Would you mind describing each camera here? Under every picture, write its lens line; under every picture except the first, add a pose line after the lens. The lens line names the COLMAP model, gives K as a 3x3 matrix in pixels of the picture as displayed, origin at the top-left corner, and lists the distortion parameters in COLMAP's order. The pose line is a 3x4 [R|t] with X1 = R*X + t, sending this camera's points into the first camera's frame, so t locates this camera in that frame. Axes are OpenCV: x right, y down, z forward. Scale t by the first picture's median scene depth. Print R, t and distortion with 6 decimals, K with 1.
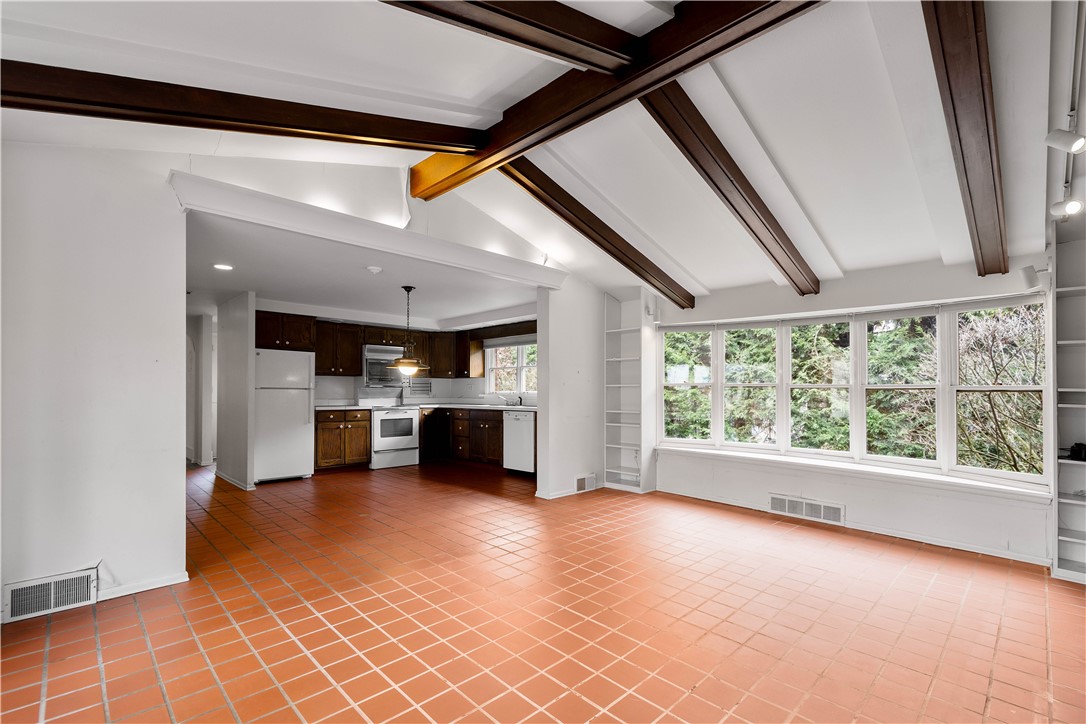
lens RADIAL K [[486.2, 0, 531.8], [0, 486.2, 379.7], [0, 0, 1]] dist [0.009120, 0.002693]
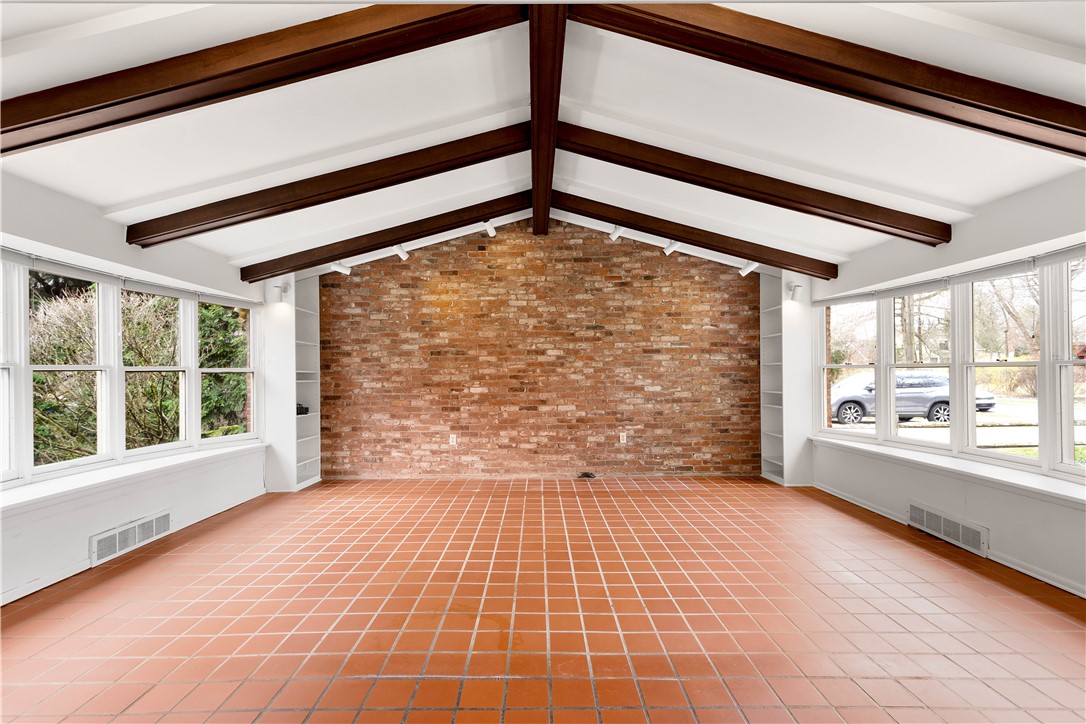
lens RADIAL K [[486.2, 0, 545.8], [0, 486.2, 367.7], [0, 0, 1]] dist [0.009120, 0.002693]
pose [[-0.731234, -0.007576, 0.682085, -0.257091], [-0.017405, 0.999820, -0.007553, 0.003594], [-0.681905, -0.017395, -0.731234, 0.720627]]
